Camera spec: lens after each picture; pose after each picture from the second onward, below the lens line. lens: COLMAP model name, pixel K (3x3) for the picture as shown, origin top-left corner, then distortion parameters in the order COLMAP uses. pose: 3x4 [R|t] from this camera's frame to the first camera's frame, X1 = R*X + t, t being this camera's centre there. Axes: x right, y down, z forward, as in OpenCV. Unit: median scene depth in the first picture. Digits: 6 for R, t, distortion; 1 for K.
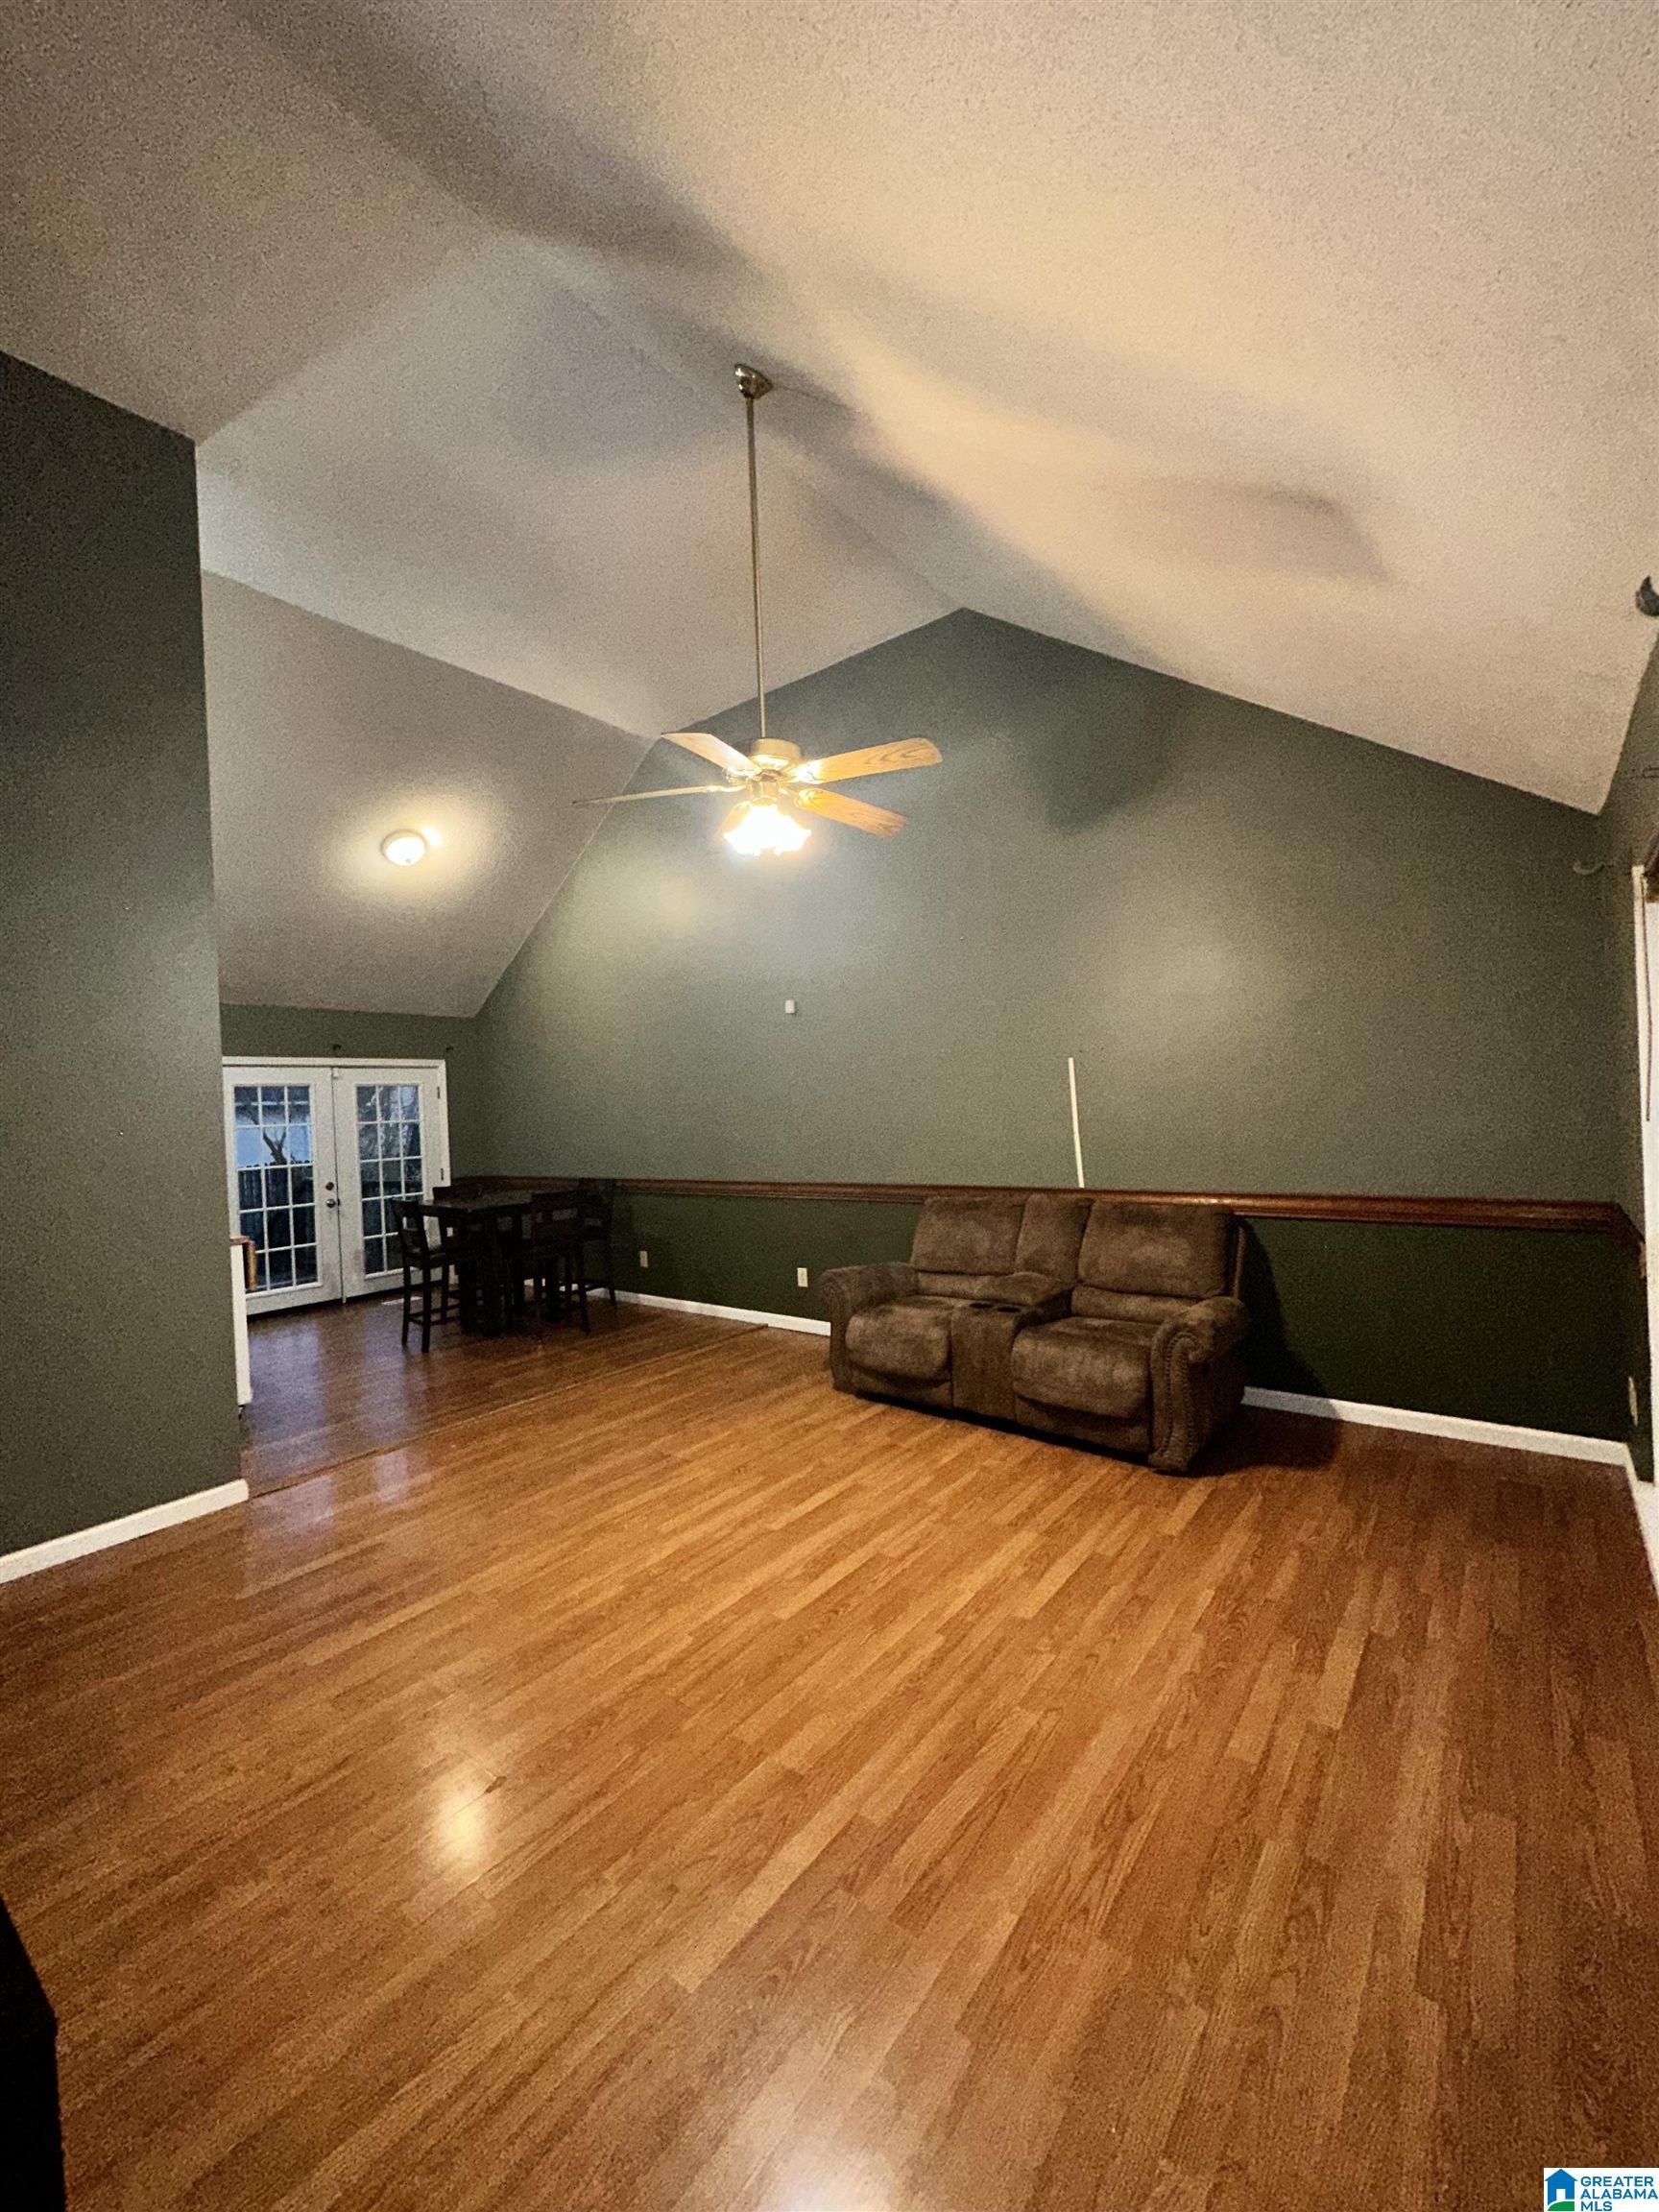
lens RADIAL K [[880.6, 0, 834.3], [0, 880.6, 1114.3], [0, 0, 1]] dist [-0.000358, -0.000240]
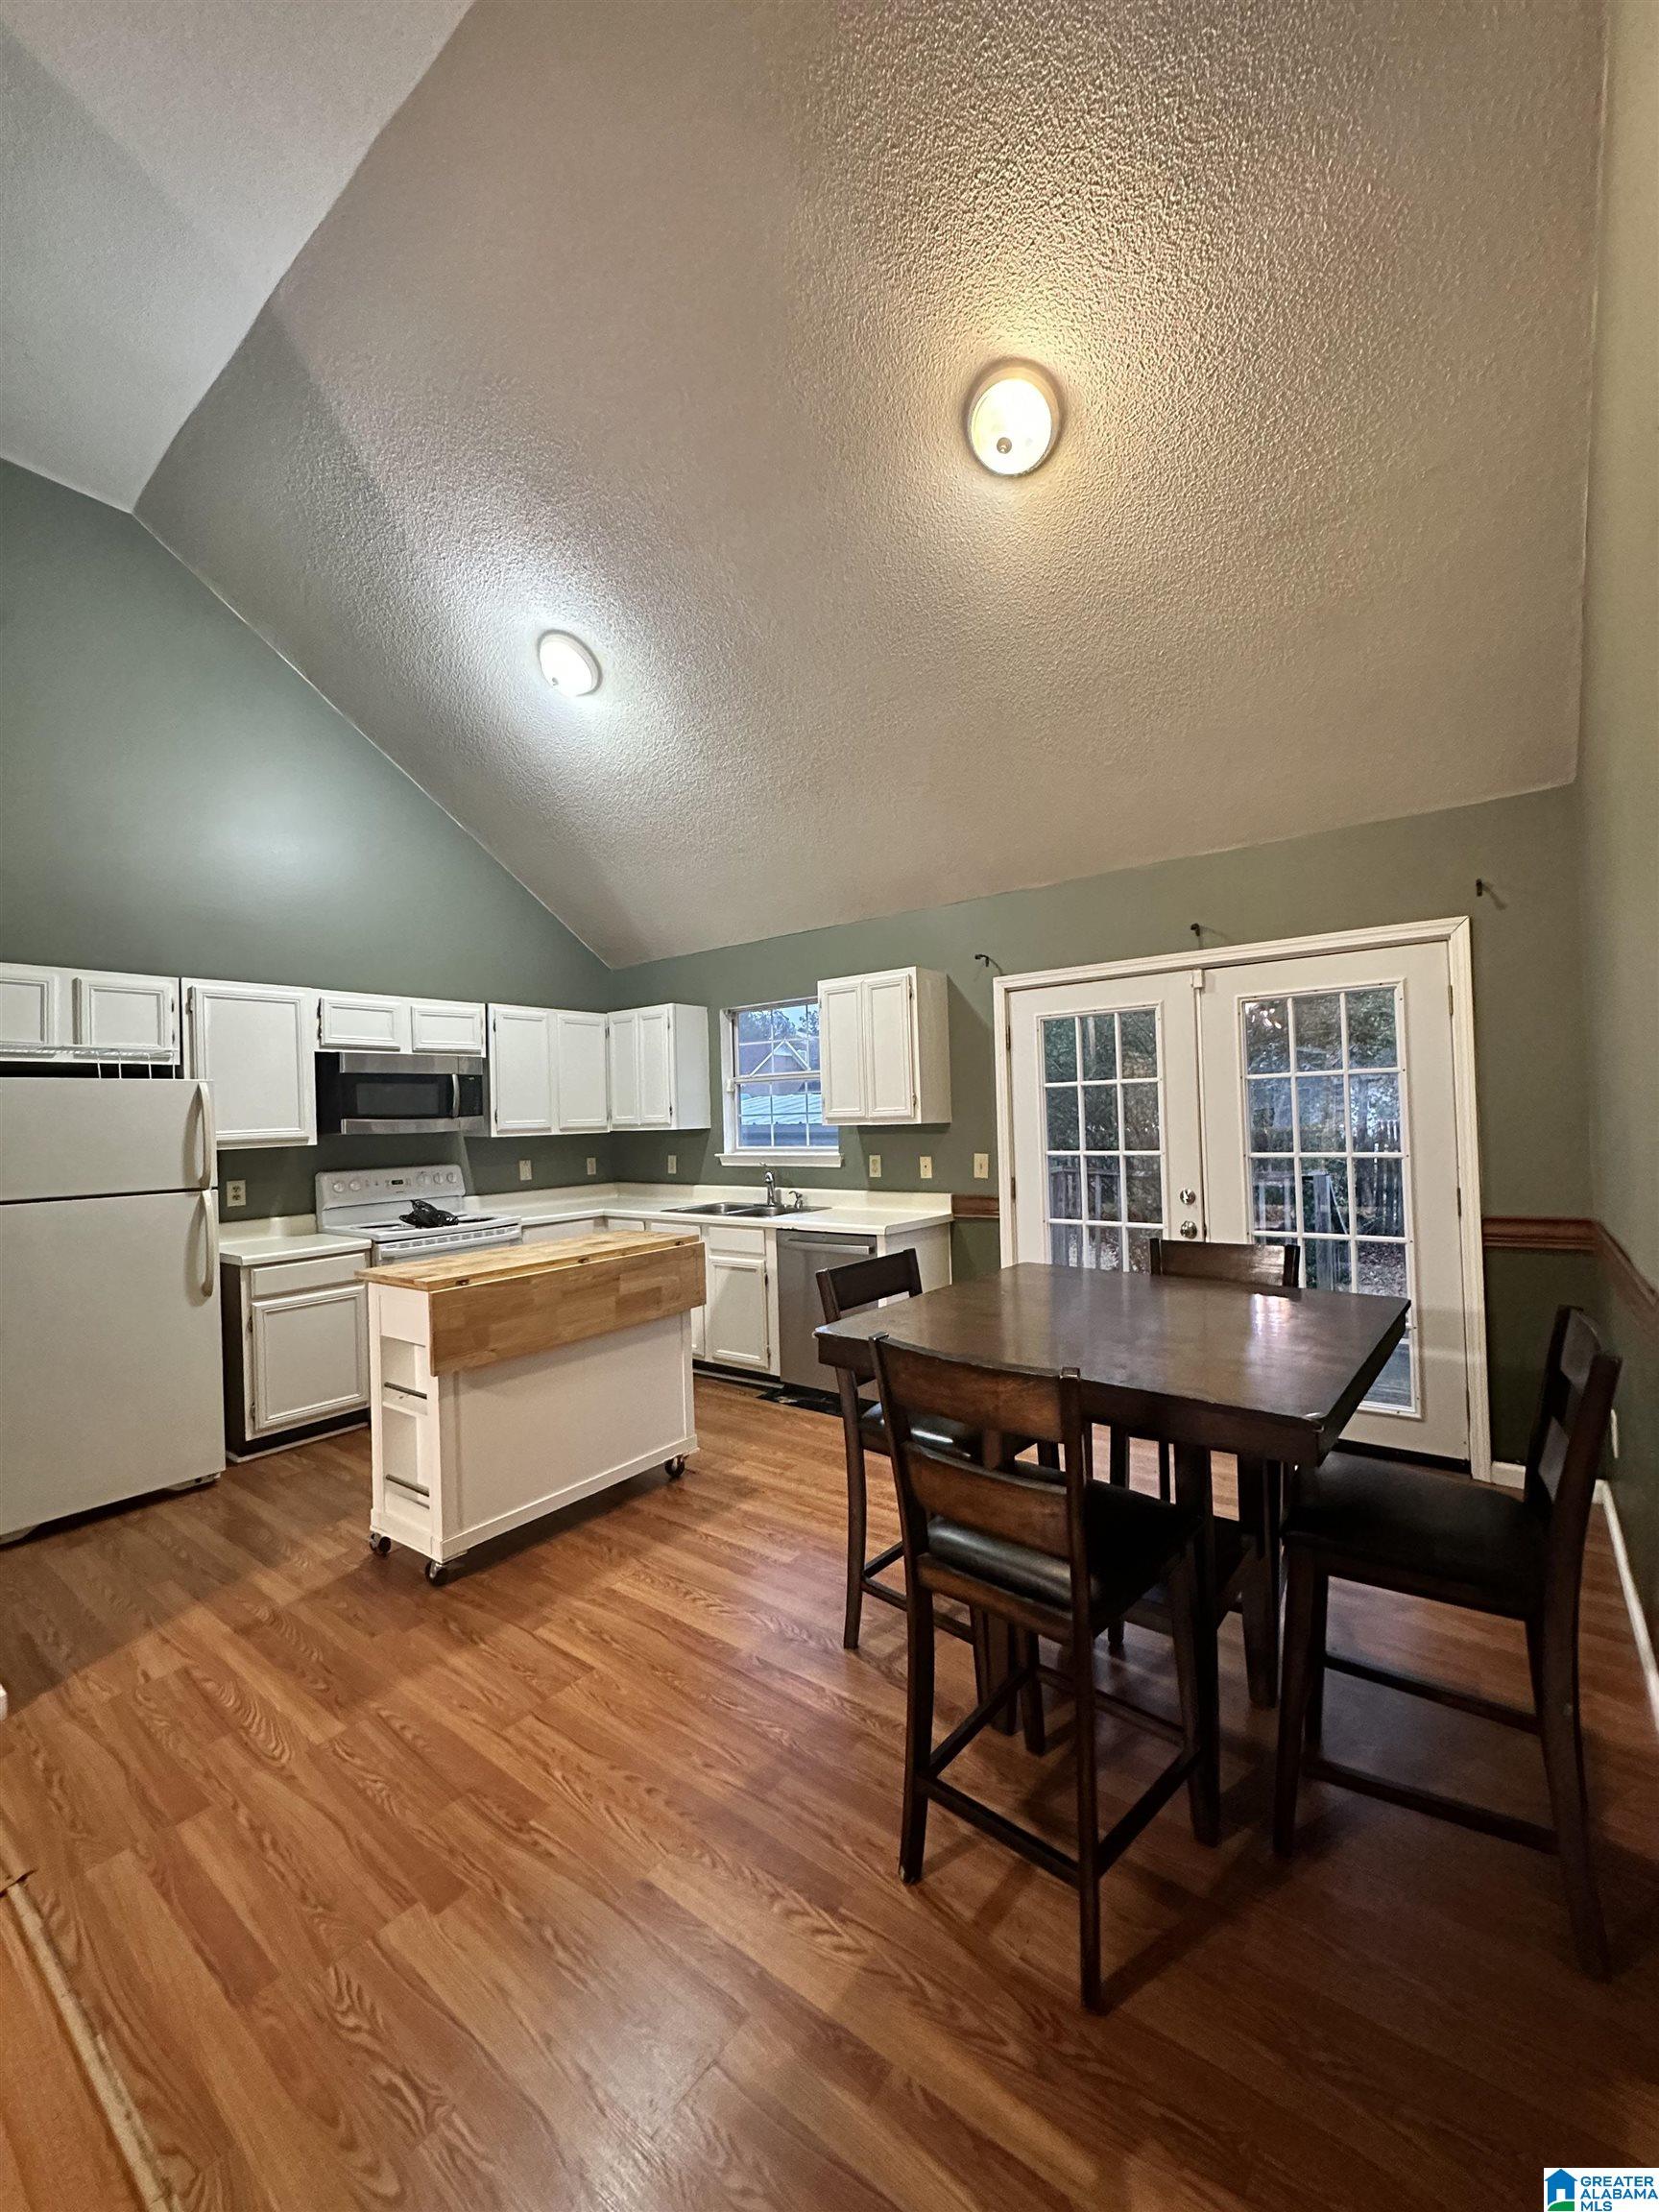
lens RADIAL K [[880.6, 0, 834.3], [0, 880.6, 1114.3], [0, 0, 1]] dist [-0.000358, -0.000240]
pose [[0.010359, 0.038242, -0.999215, -0.133133], [0.018716, 0.999086, 0.038432, 0.018812], [0.999771, -0.019099, 0.009634, 2.019052]]
